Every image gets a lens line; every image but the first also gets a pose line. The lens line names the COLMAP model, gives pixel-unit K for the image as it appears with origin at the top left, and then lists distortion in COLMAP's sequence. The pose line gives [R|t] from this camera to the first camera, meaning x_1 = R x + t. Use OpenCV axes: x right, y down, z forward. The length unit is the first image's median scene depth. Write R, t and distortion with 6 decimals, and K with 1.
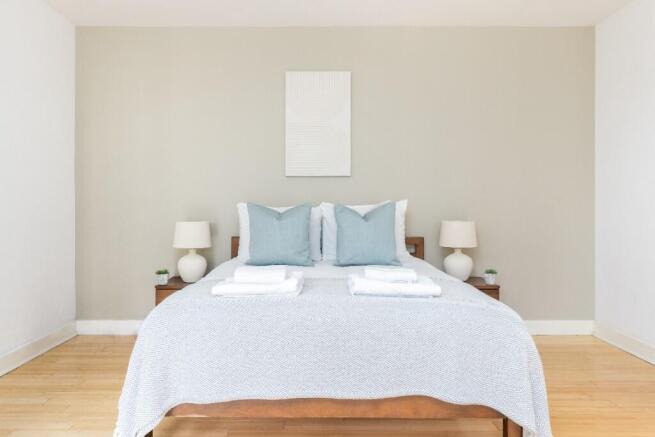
lens RADIAL K [[524.9, 0, 323.7], [0, 524.9, 216.2], [0, 0, 1]] dist [-0.003352, 0.005723]
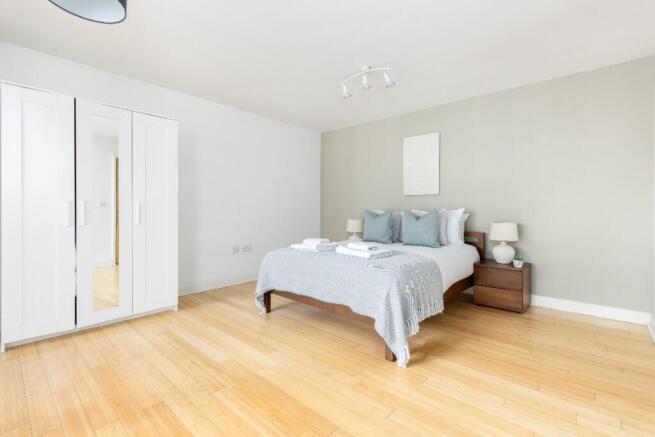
lens RADIAL K [[300.8, 0, 327.8], [0, 300.8, 218.2], [0, 0, 1]] dist [-0.000851, 0.001639]
pose [[0.745173, 0.018851, -0.666605, 0.448427], [-0.019157, 0.999793, 0.006859, 0.000381], [0.666596, 0.007660, 0.745380, 0.046964]]
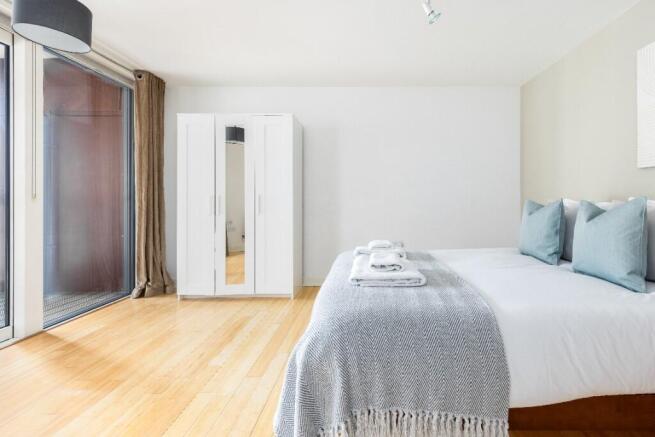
lens RADIAL K [[300.8, 0, 329.4], [0, 300.8, 205.7], [0, 0, 1]] dist [-0.000851, 0.001639]
pose [[0.002214, 0.003465, -0.999992, 0.450605], [-0.020468, 0.999785, 0.003419, -0.004710], [0.999788, 0.020461, 0.002285, 0.501544]]
